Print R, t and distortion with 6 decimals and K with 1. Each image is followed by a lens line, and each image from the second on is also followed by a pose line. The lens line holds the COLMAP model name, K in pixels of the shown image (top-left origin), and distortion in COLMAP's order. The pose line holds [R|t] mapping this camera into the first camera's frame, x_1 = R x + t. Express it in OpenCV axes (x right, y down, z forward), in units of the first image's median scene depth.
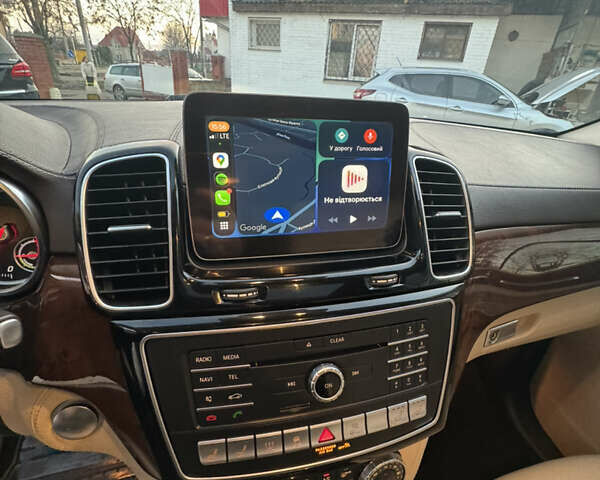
lens RADIAL K [[309.2, 0, 300.0], [0, 309.2, 240.0], [0, 0, 1]] dist [-0.002452, -0.001316]
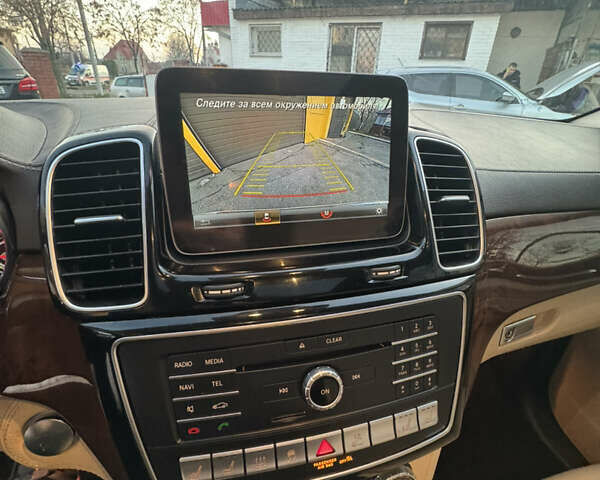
lens RADIAL K [[309.2, 0, 300.0], [0, 309.2, 240.0], [0, 0, 1]] dist [-0.002452, -0.001316]
pose [[0.999416, -0.027116, -0.020776, 0.041505], [0.026827, 0.999541, -0.014057, 0.039140], [0.021147, 0.013492, 0.999685, 0.088896]]
